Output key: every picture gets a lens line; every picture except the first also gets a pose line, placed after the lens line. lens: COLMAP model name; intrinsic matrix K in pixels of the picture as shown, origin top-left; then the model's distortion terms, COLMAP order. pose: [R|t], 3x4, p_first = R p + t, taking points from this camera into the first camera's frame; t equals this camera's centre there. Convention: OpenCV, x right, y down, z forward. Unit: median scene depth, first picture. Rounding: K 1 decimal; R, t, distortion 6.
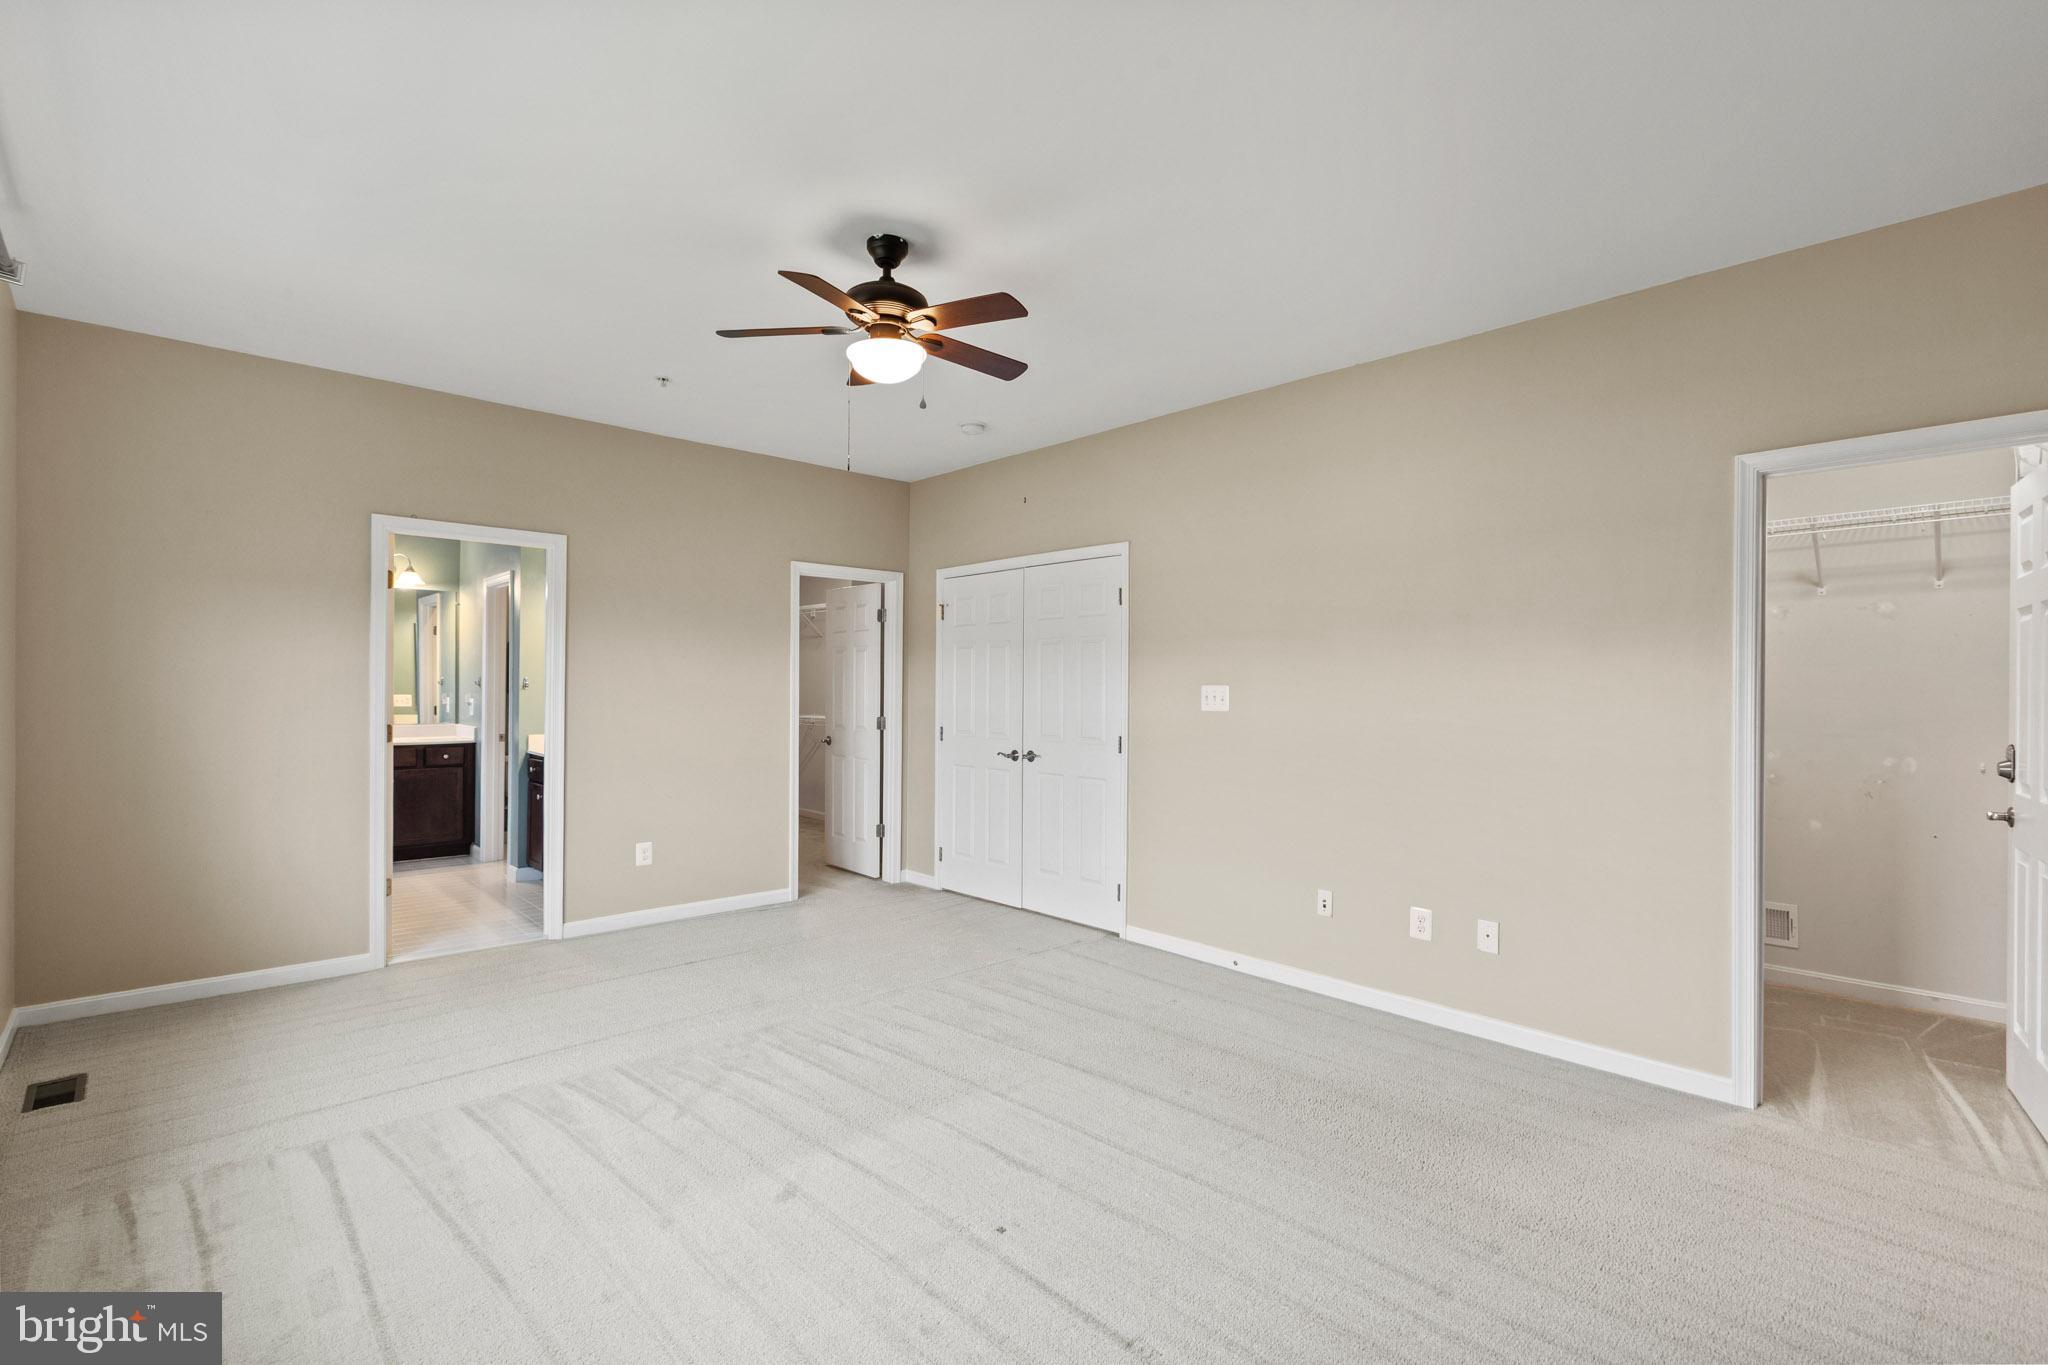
lens RADIAL K [[921.0, 0, 1009.3], [0, 921.0, 681.9], [0, 0, 1]] dist [0.001944, 0.000390]
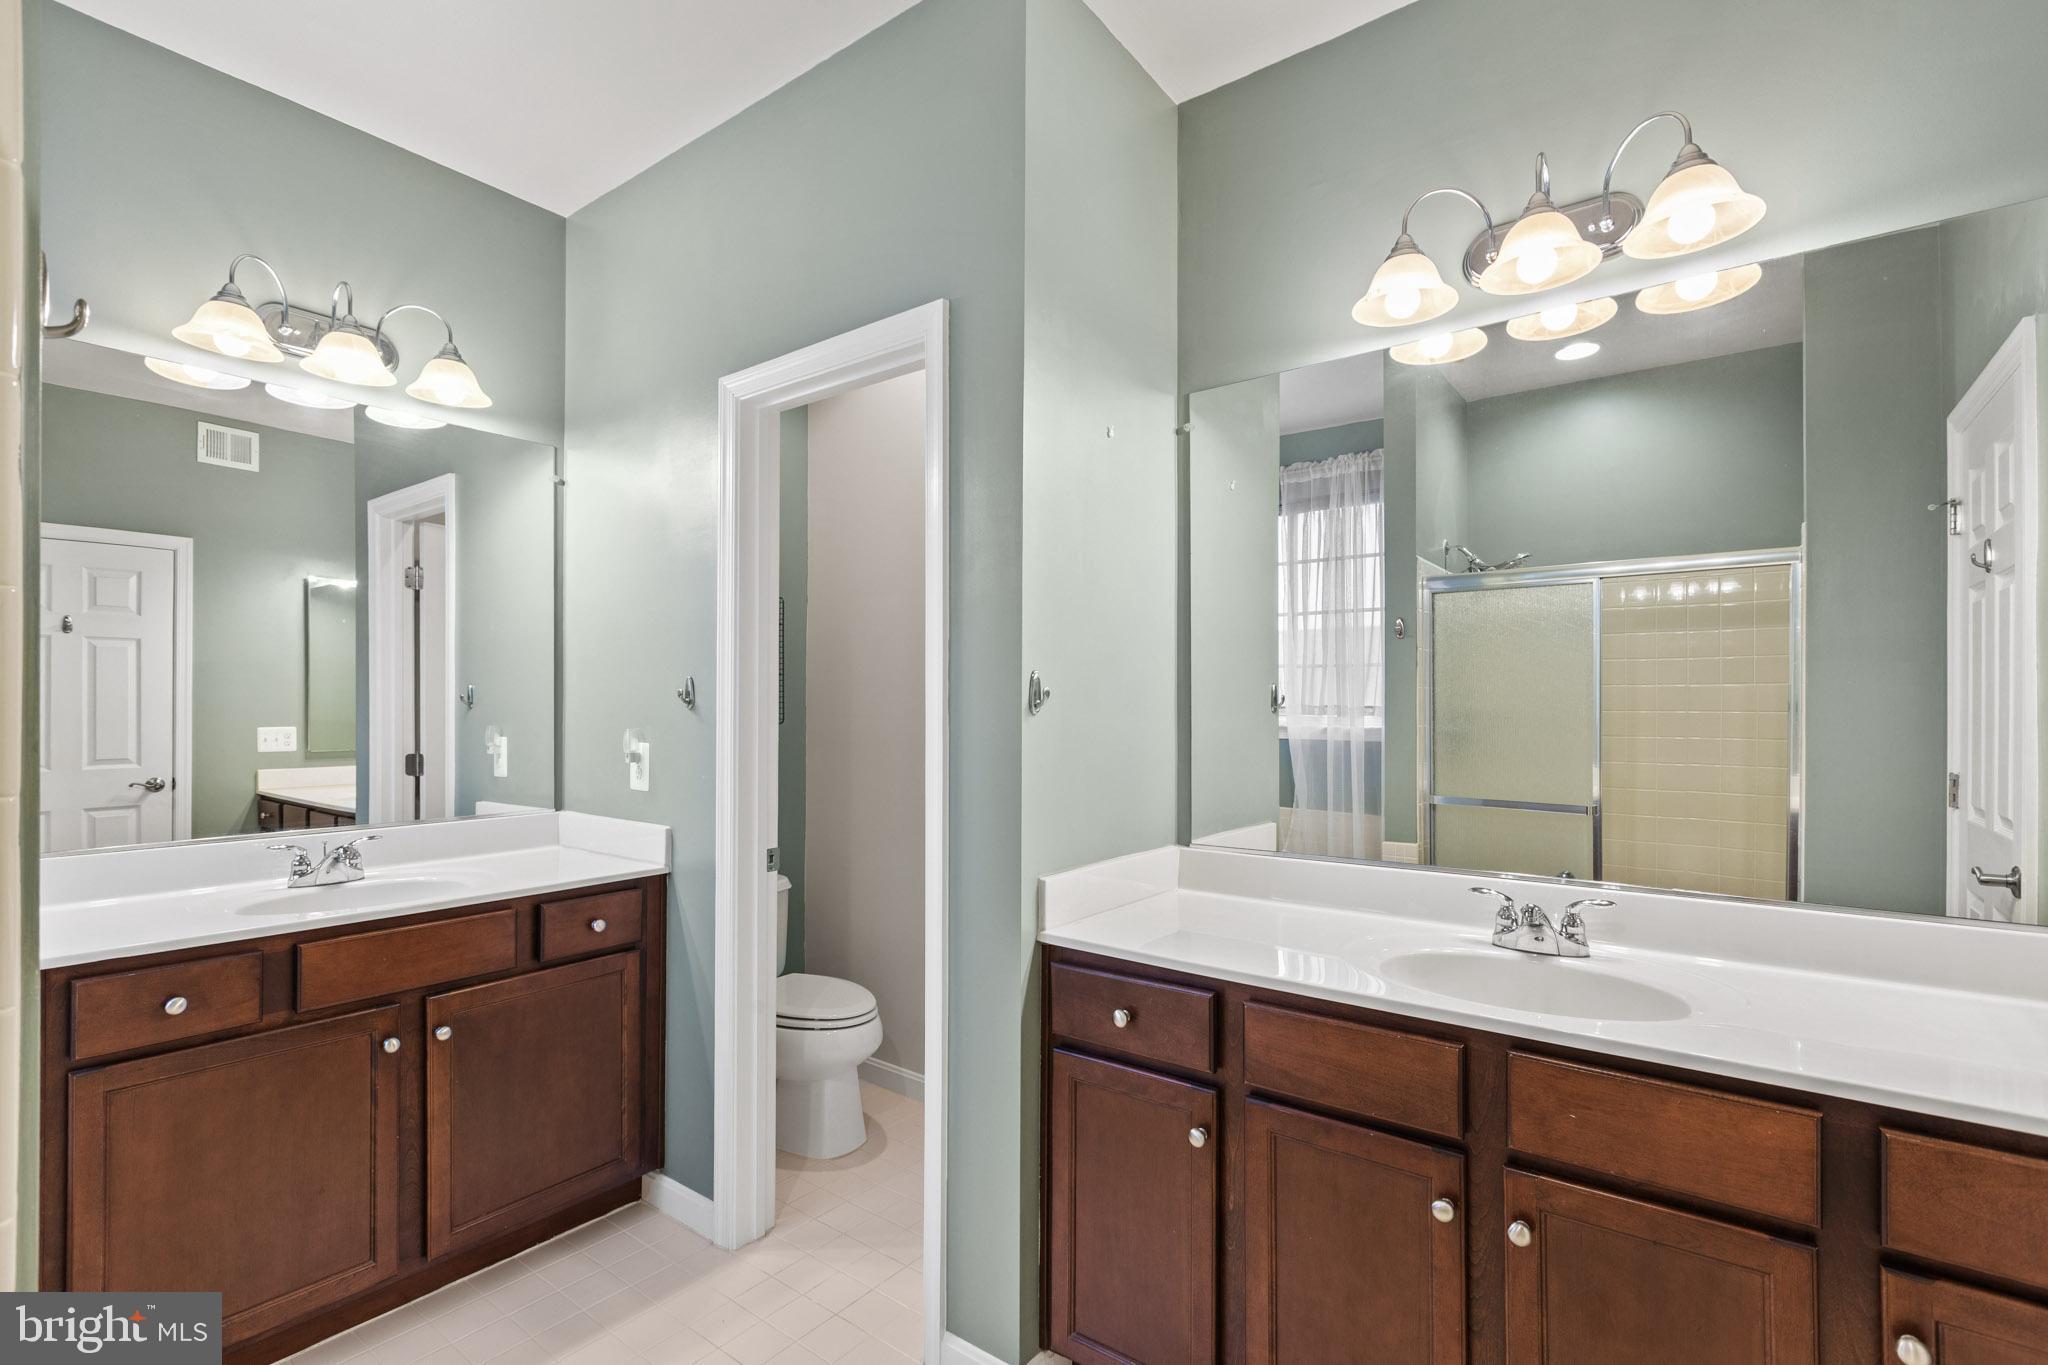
lens RADIAL K [[921.0, 0, 1025.1], [0, 921.0, 694.4], [0, 0, 1]] dist [0.001944, 0.000390]
pose [[0.984286, -0.000346, 0.176582, -0.514783], [0.002713, 0.999910, -0.013160, 0.005559], [-0.176562, 0.013433, 0.984198, 0.650263]]
